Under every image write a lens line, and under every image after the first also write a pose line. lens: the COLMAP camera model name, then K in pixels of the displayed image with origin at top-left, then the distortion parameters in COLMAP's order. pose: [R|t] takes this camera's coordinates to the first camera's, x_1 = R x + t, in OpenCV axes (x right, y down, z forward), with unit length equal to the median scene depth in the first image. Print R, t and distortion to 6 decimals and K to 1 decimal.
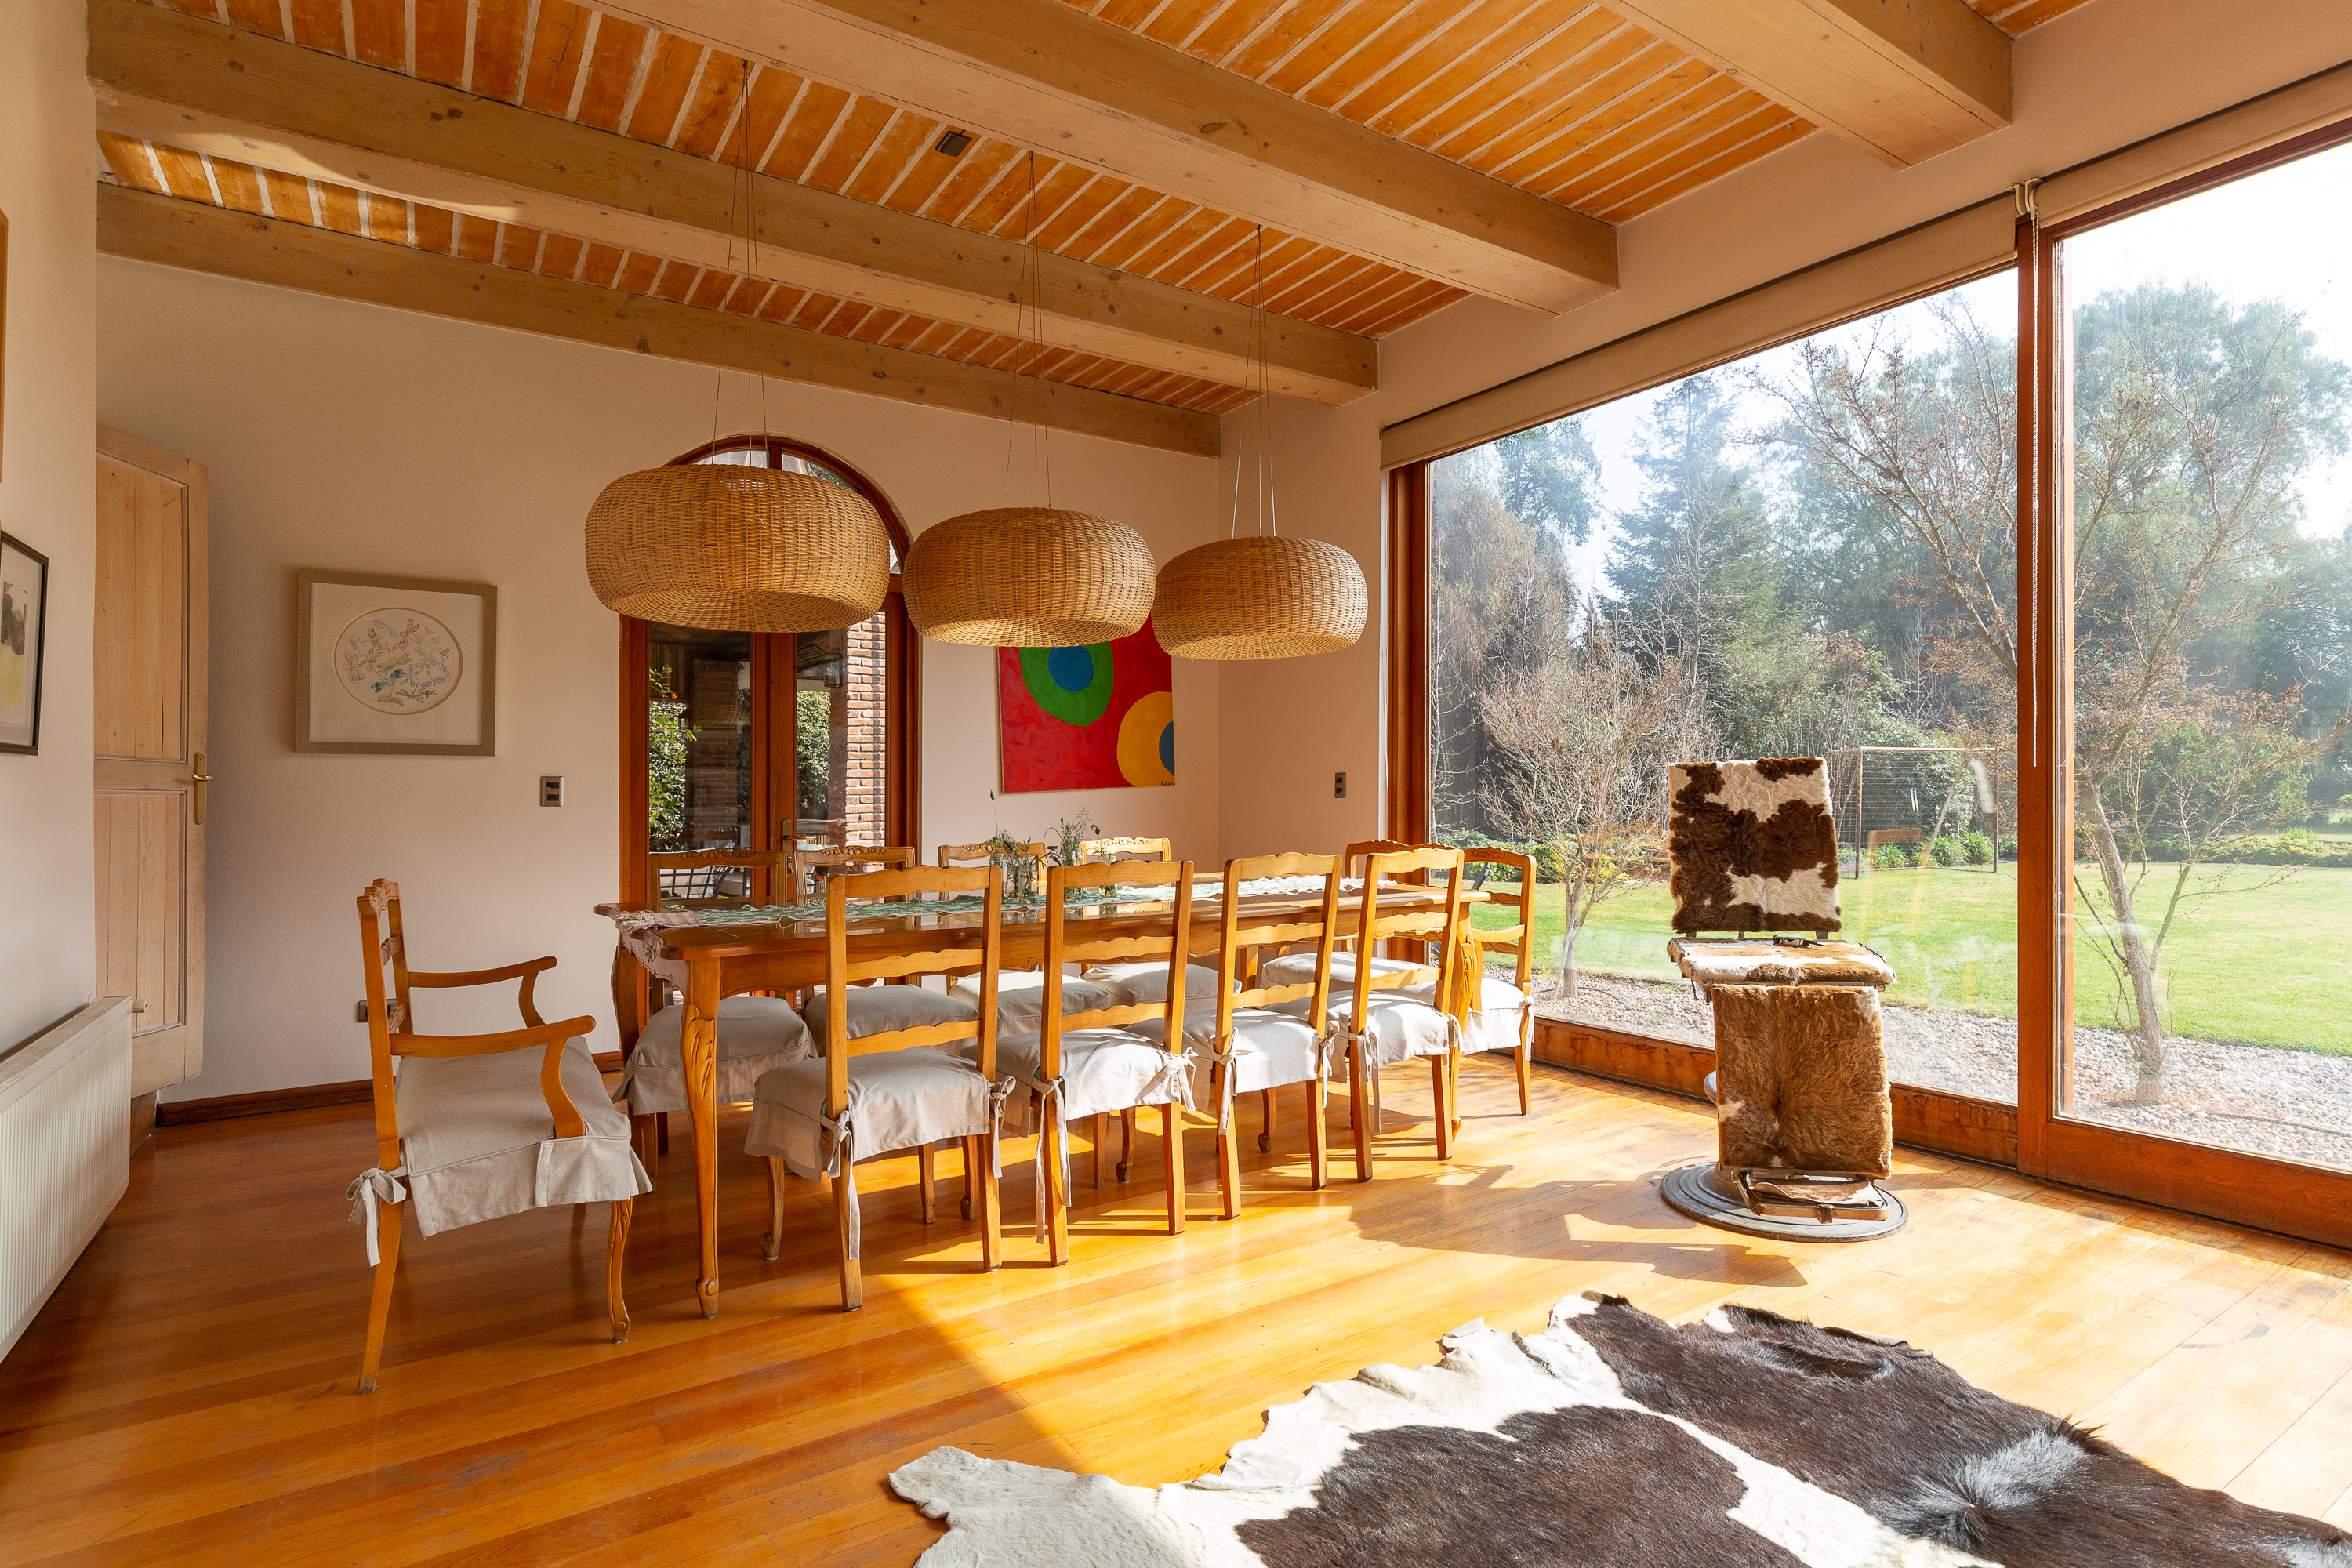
lens RADIAL K [[1213.3, 0, 1227.5], [0, 1213.3, 776.3], [0, 0, 1]] dist [-0.000837, -0.000221]
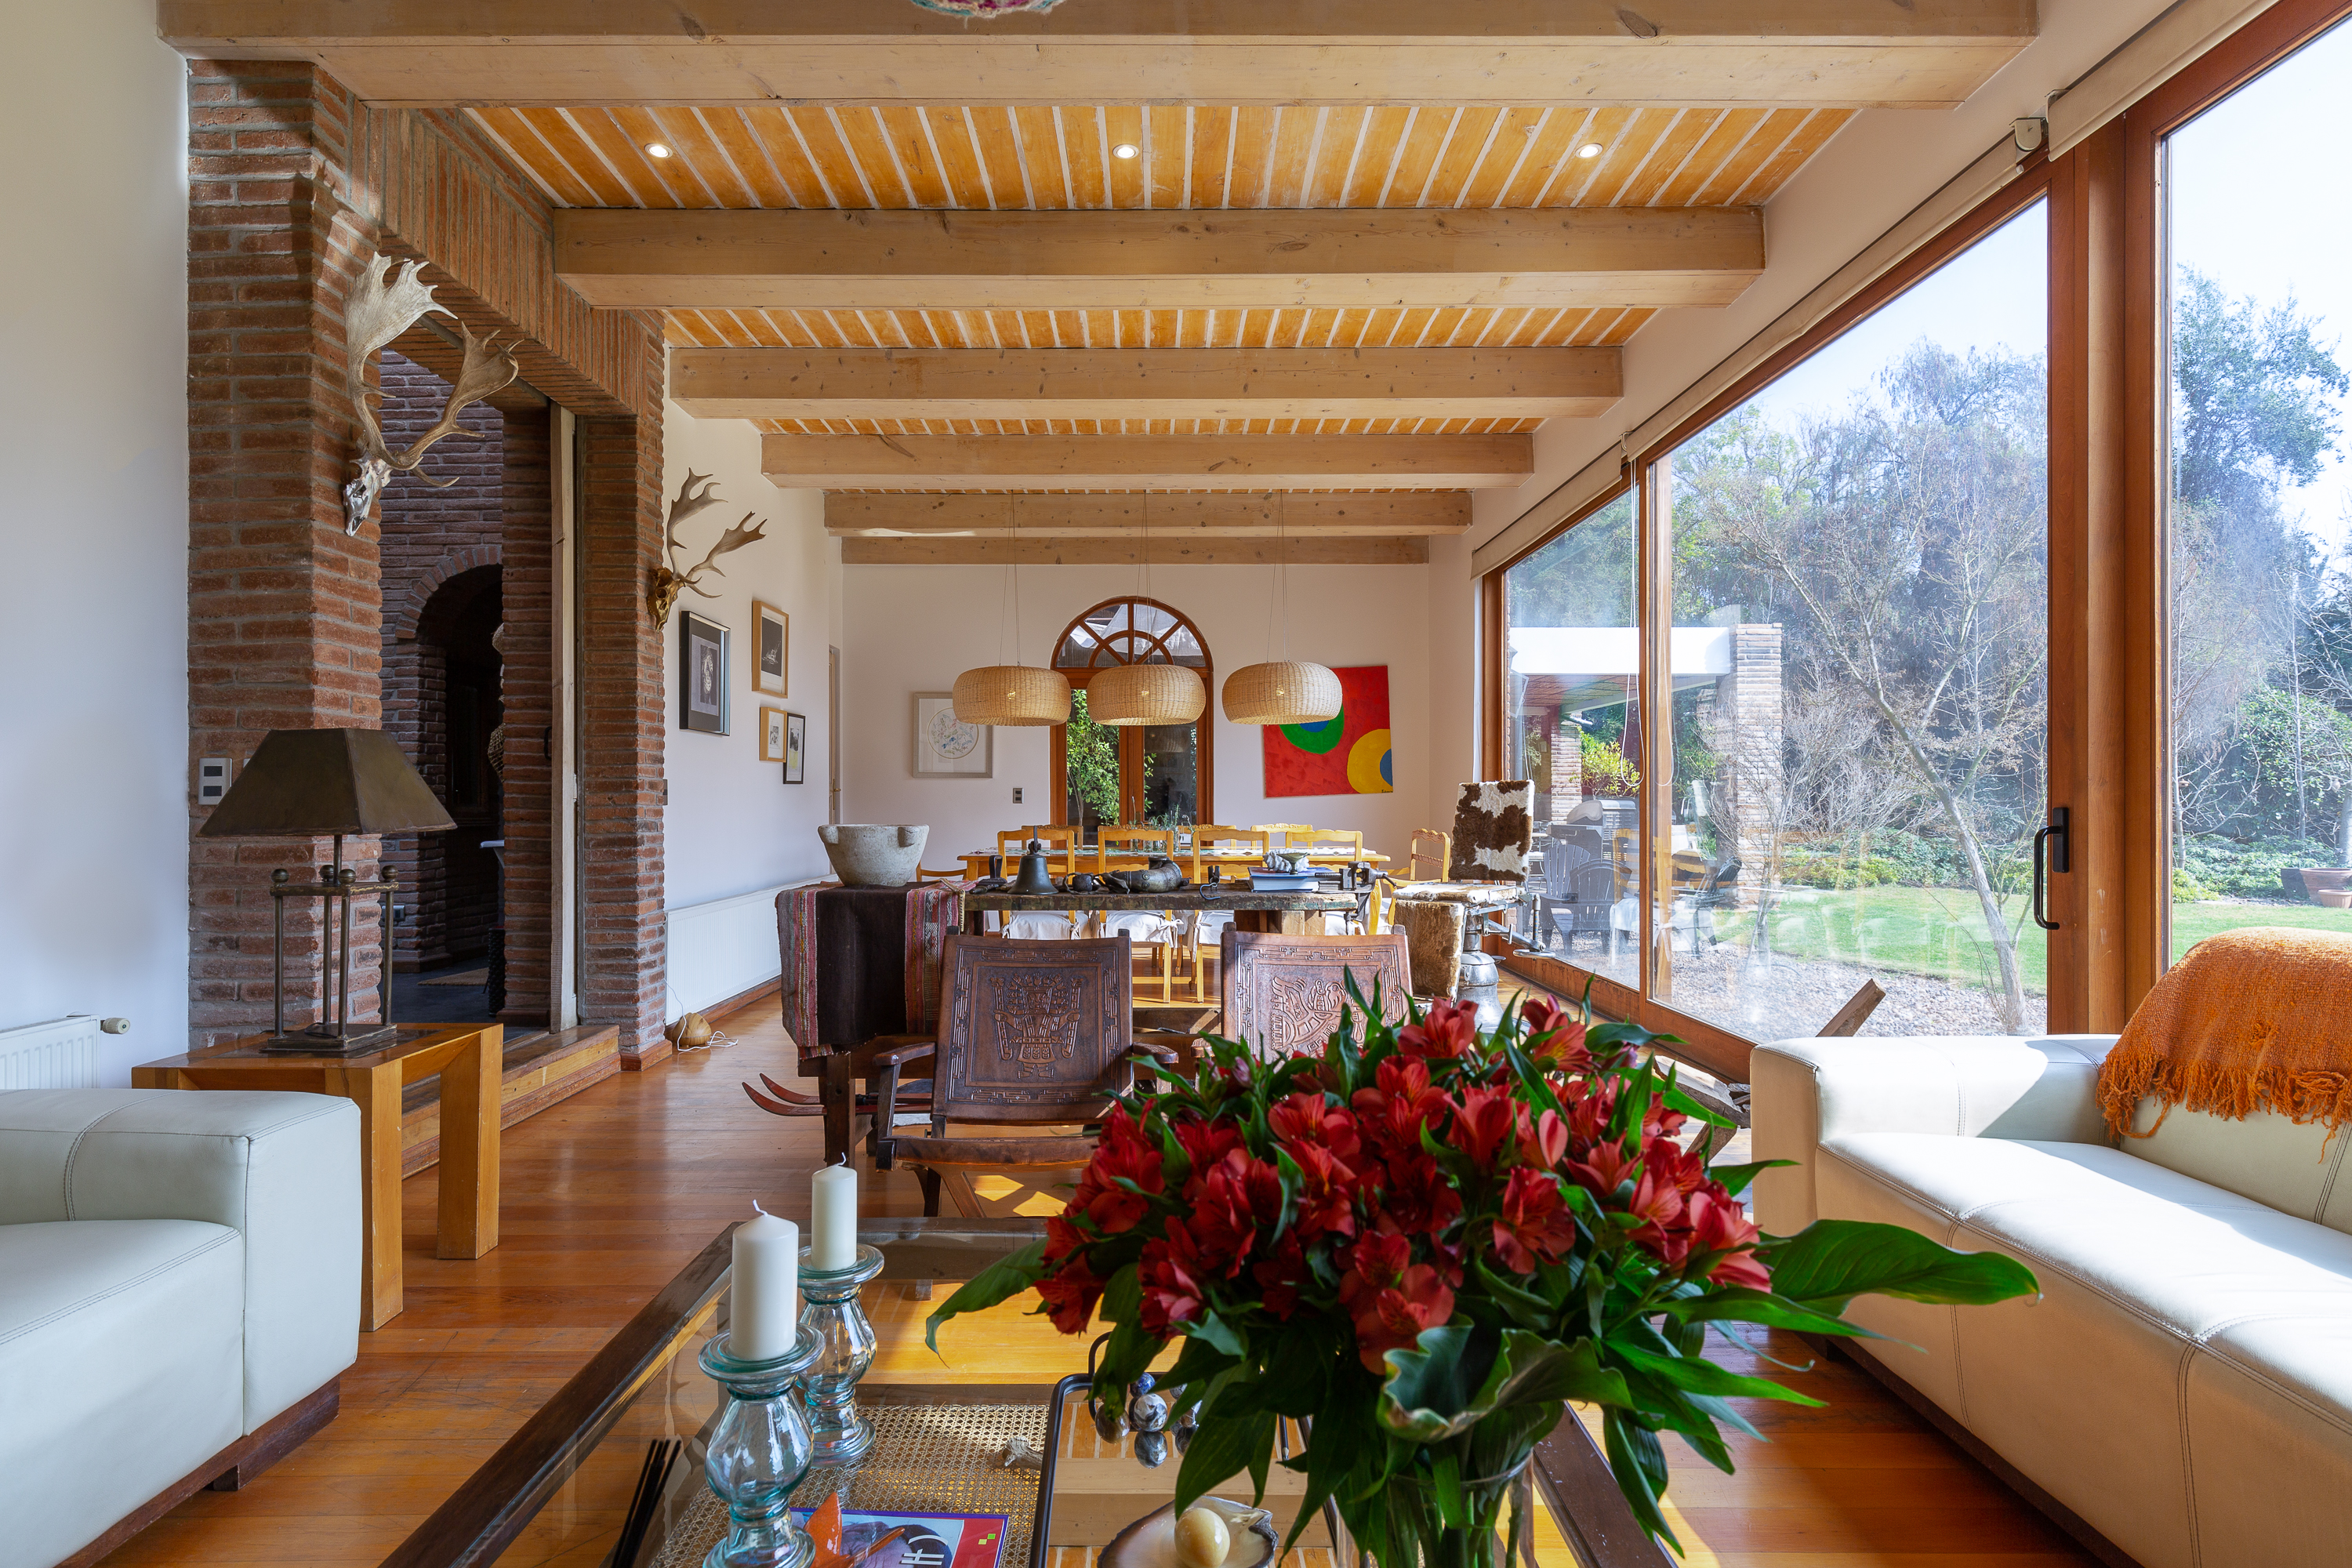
lens RADIAL K [[1268.3, 0, 1165.9], [0, 1268.3, 779.8], [0, 0, 1]] dist [-0.002244, -0.000832]
pose [[0.827859, -0.002237, -0.560932, 1.049101], [0.003415, 0.999994, 0.001051, -0.019603], [0.560927, -0.002786, 0.827861, -0.748469]]
